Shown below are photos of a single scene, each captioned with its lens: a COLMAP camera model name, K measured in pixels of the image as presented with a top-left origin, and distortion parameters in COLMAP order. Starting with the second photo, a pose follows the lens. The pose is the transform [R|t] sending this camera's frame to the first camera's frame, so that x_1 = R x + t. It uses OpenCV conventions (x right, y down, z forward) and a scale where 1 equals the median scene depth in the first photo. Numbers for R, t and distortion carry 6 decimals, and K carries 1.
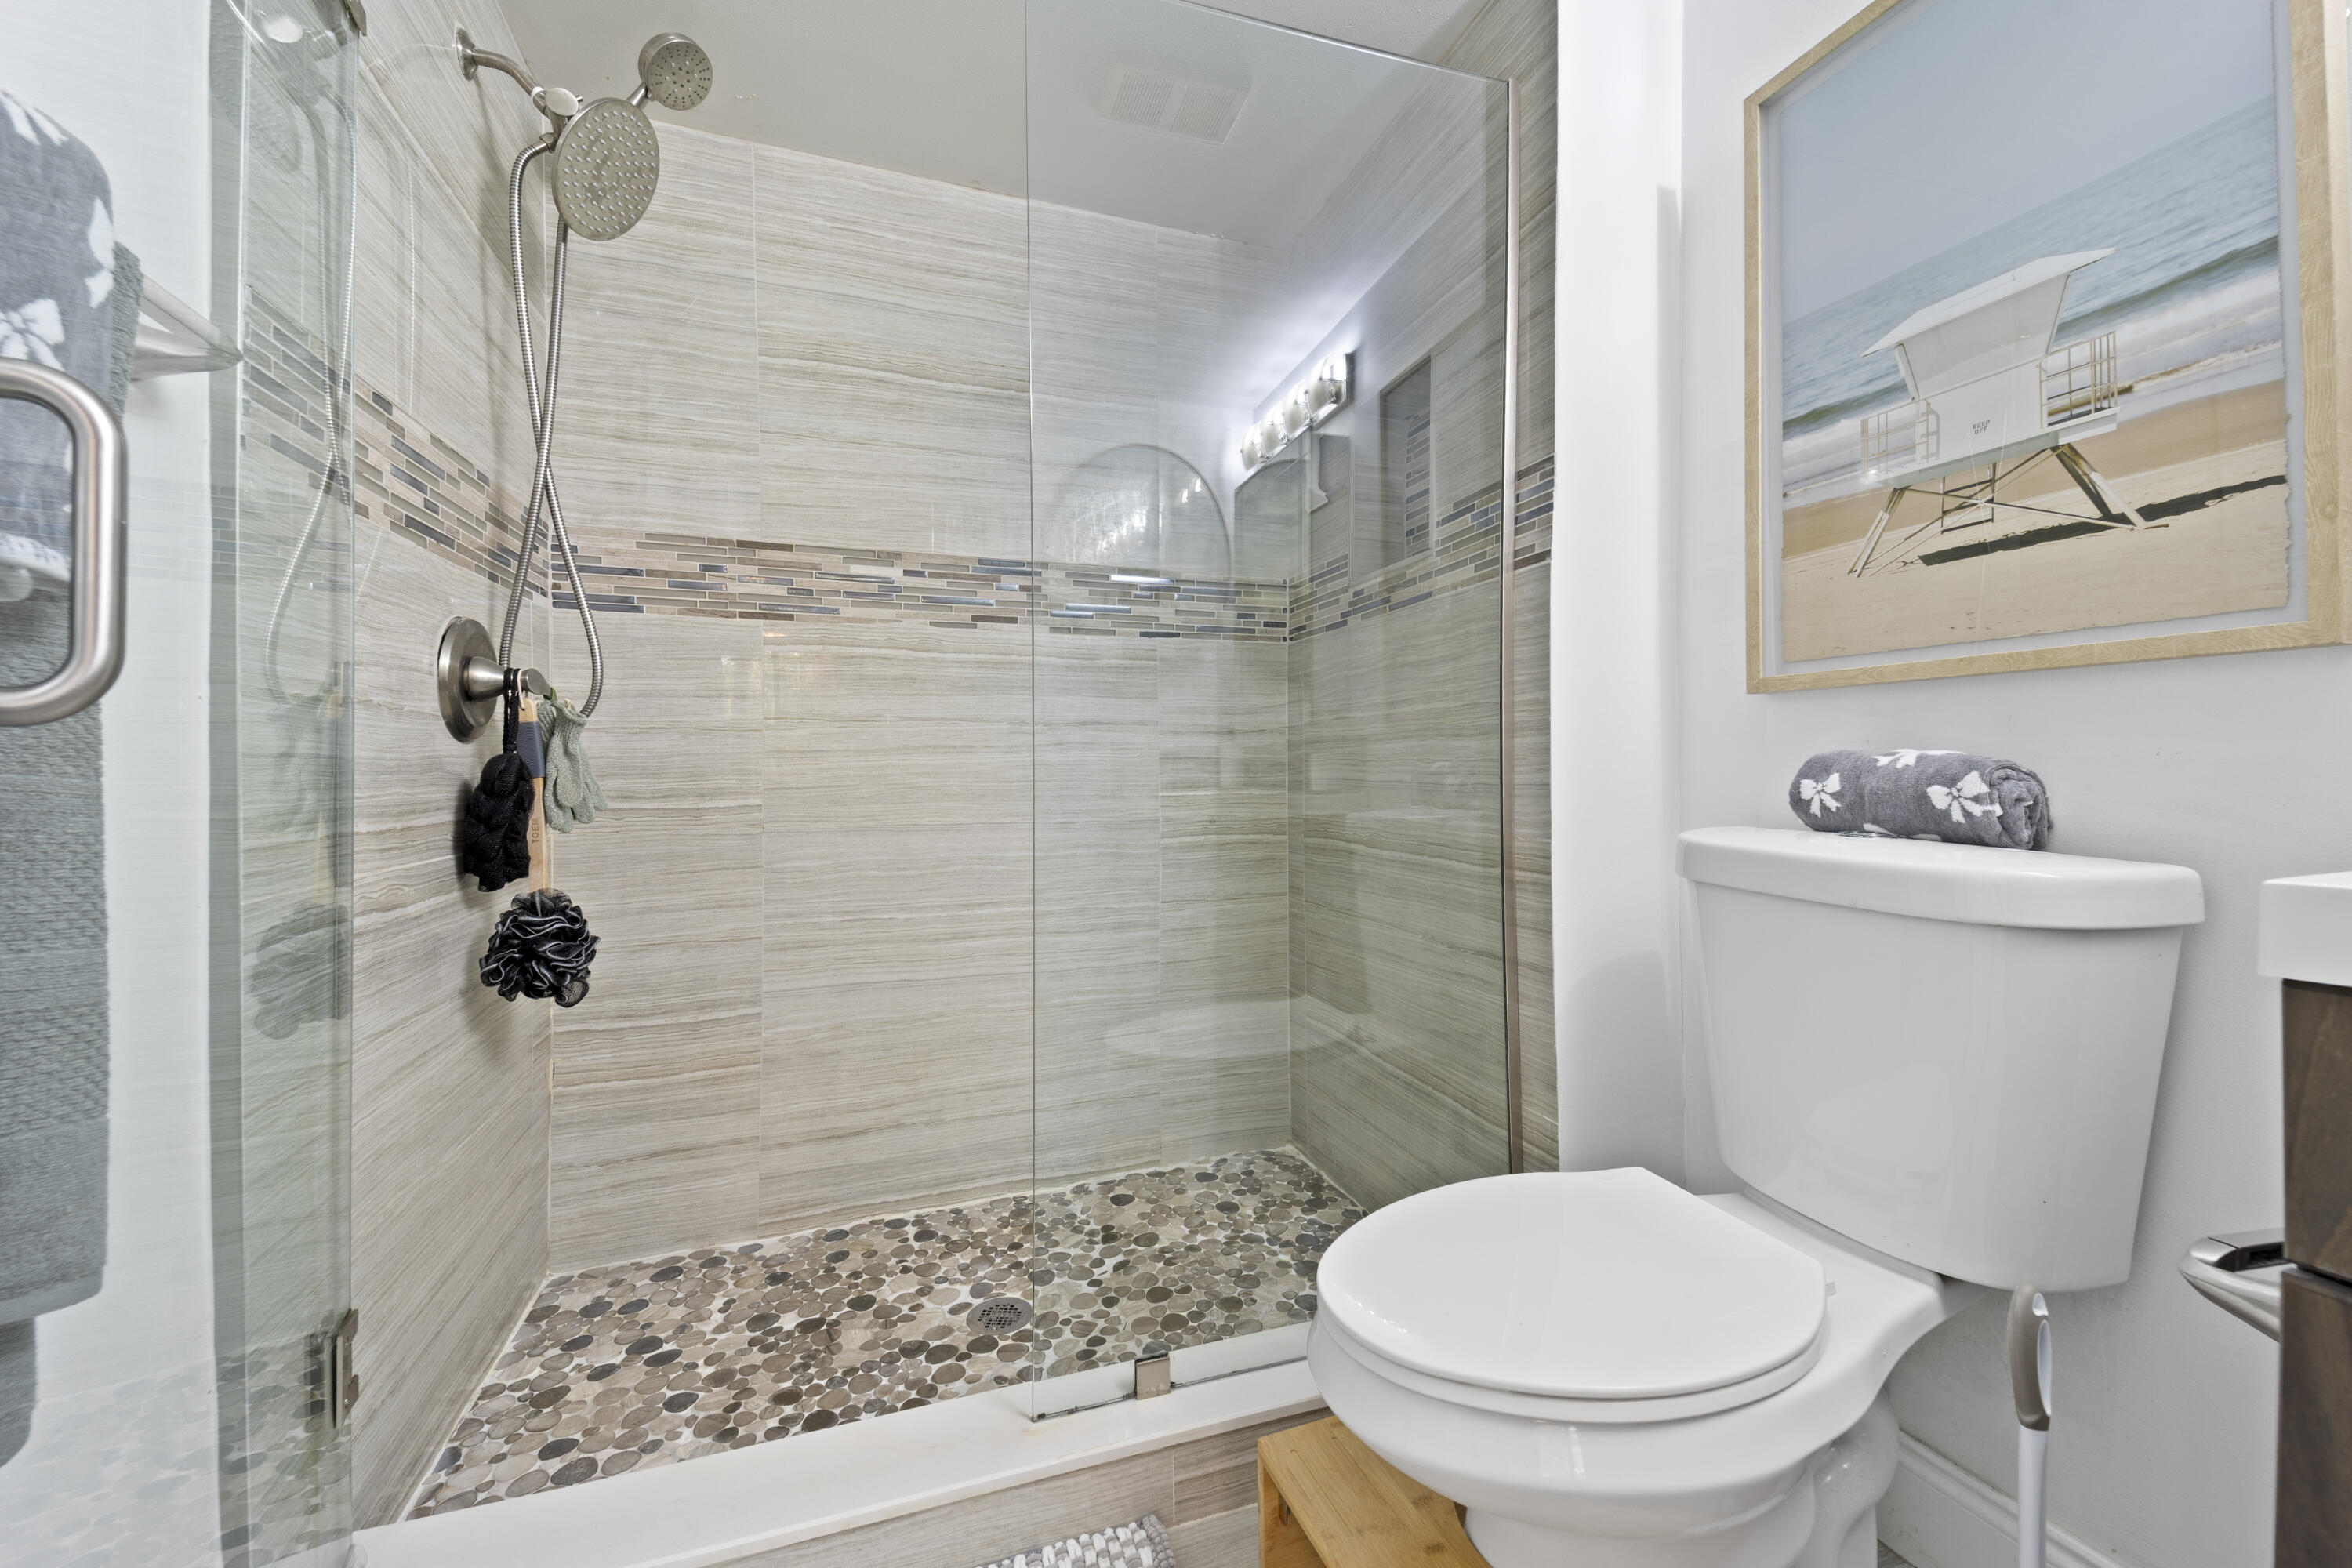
lens RADIAL K [[932.5, 0, 1190.1], [0, 932.5, 767.3], [0, 0, 1]] dist [0.071813, -0.034716]
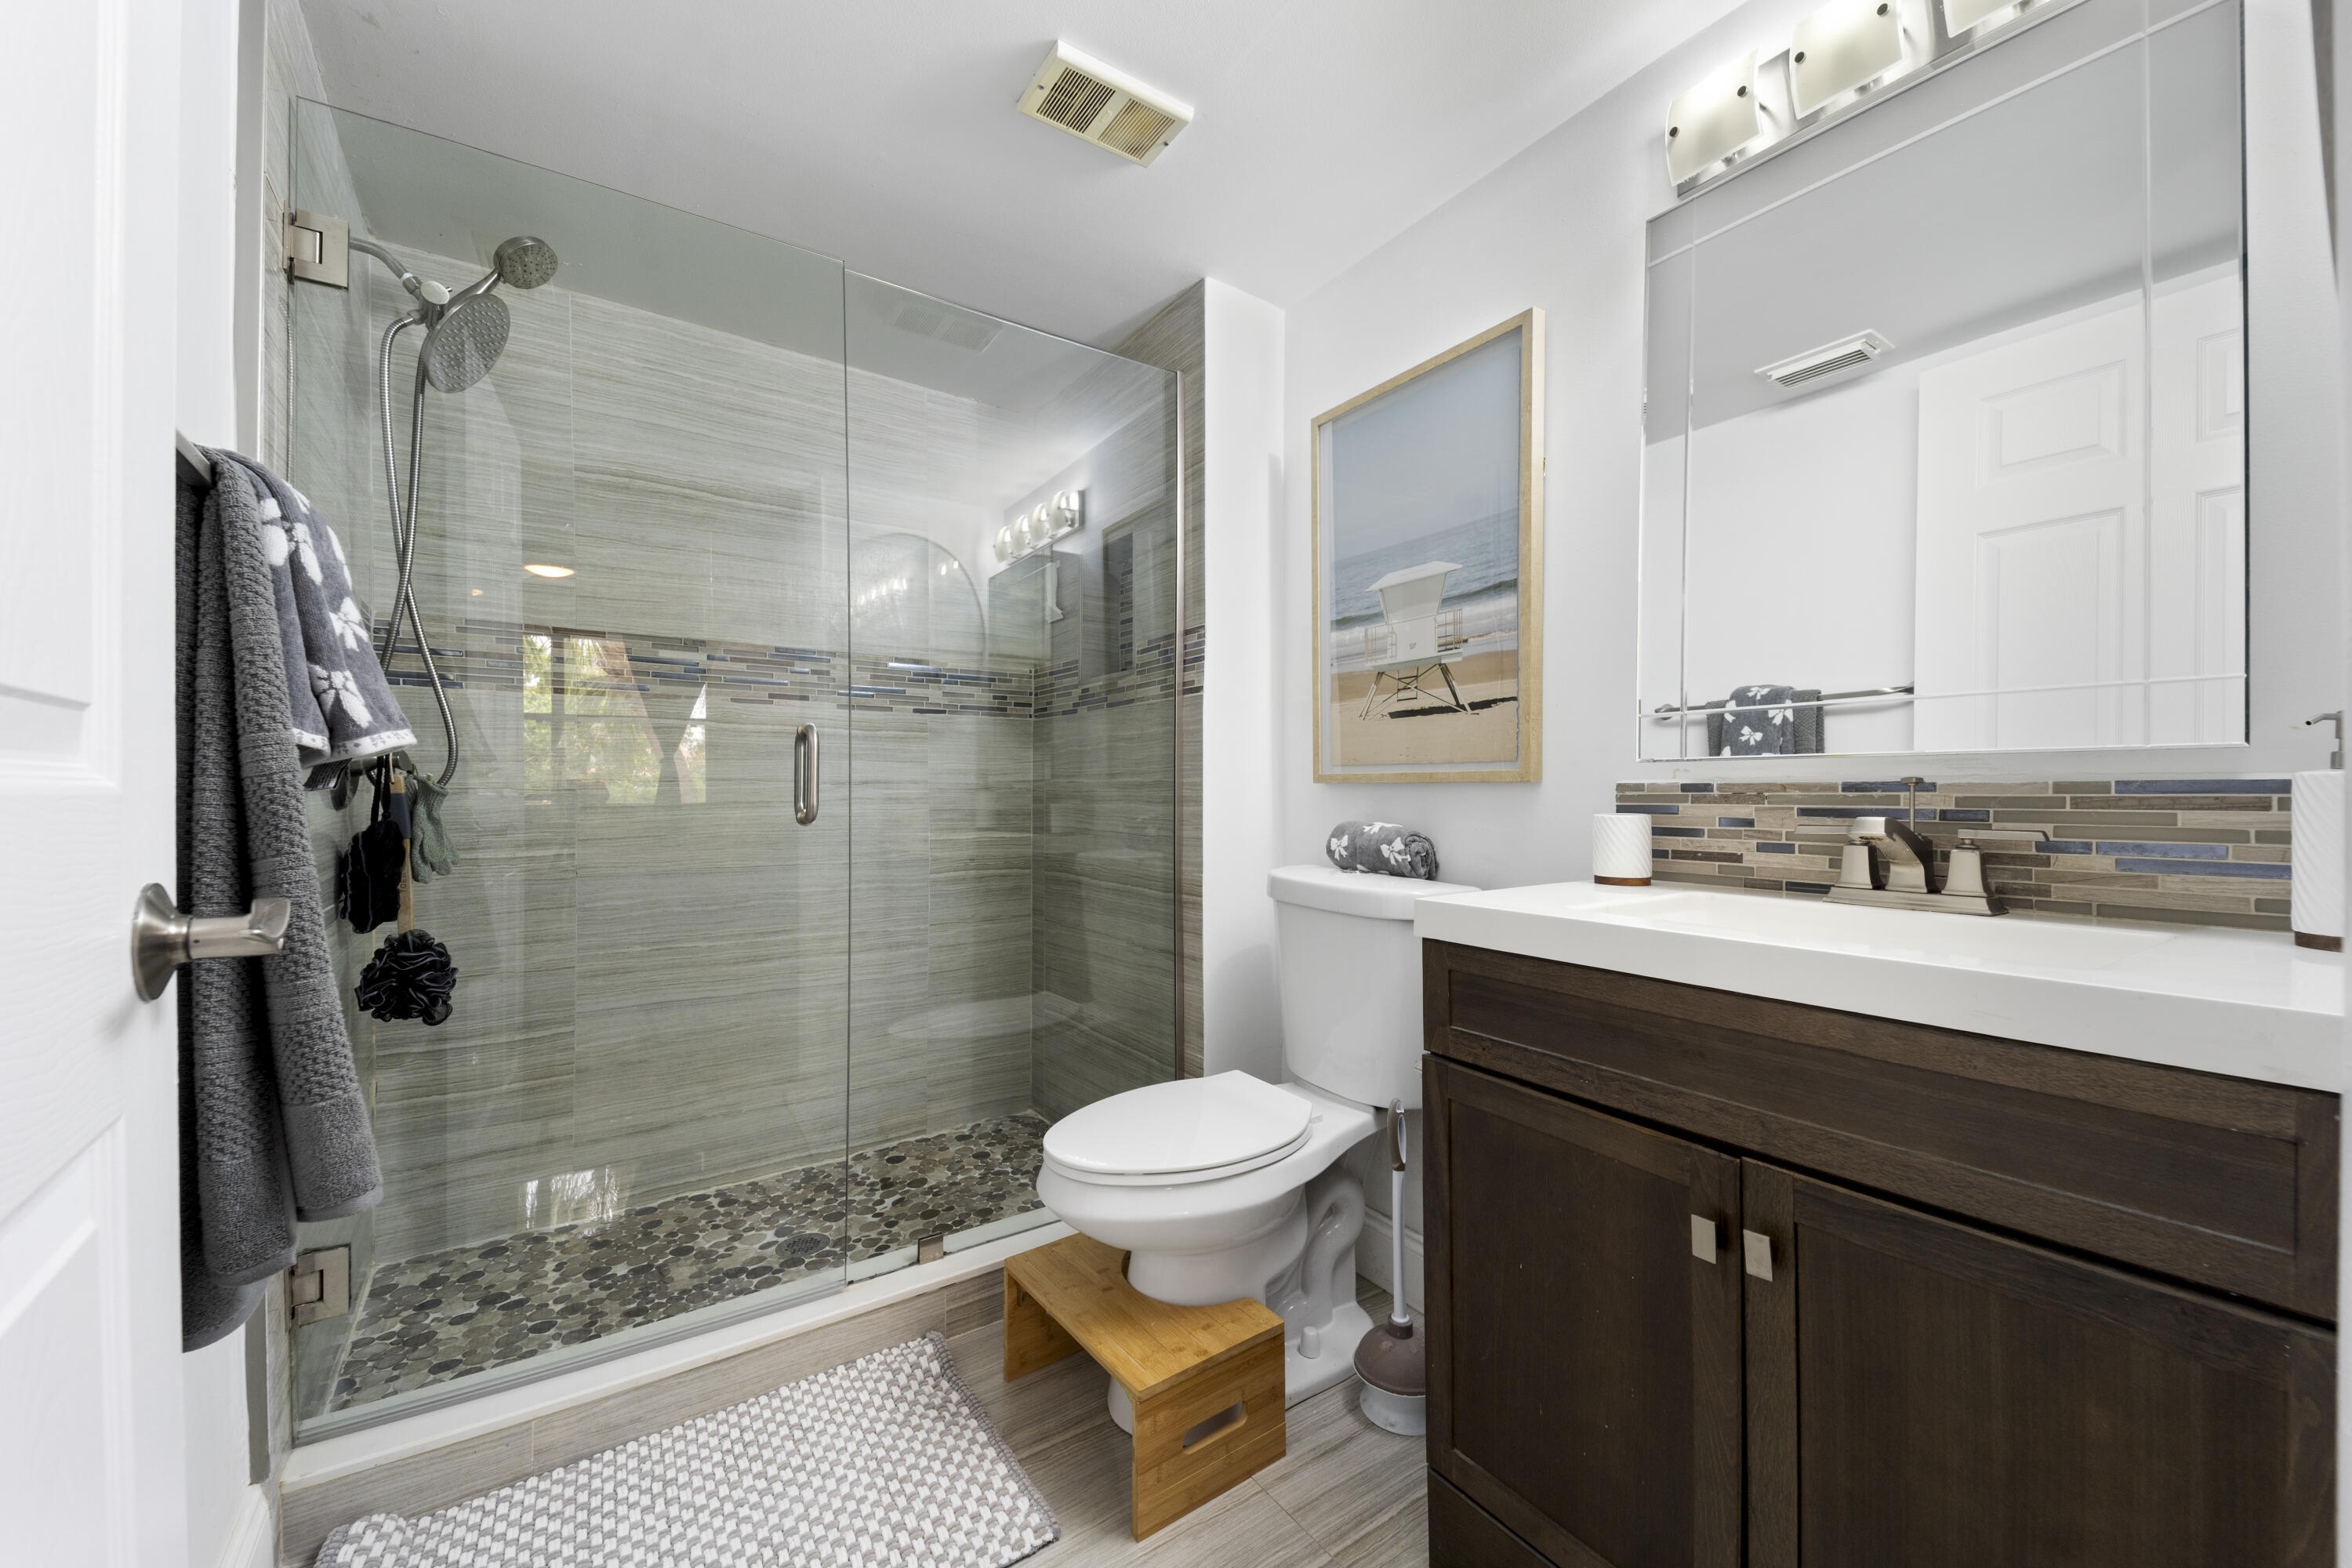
lens RADIAL K [[914.7, 0, 1172.8], [0, 914.7, 790.7], [0, 0, 1]] dist [0.079732, -0.038607]
pose [[0.968204, 0.005817, 0.250093, -0.031368], [-0.006009, 0.999982, 0.000006, -0.047902], [-0.250088, -0.001509, 0.968222, -0.352134]]
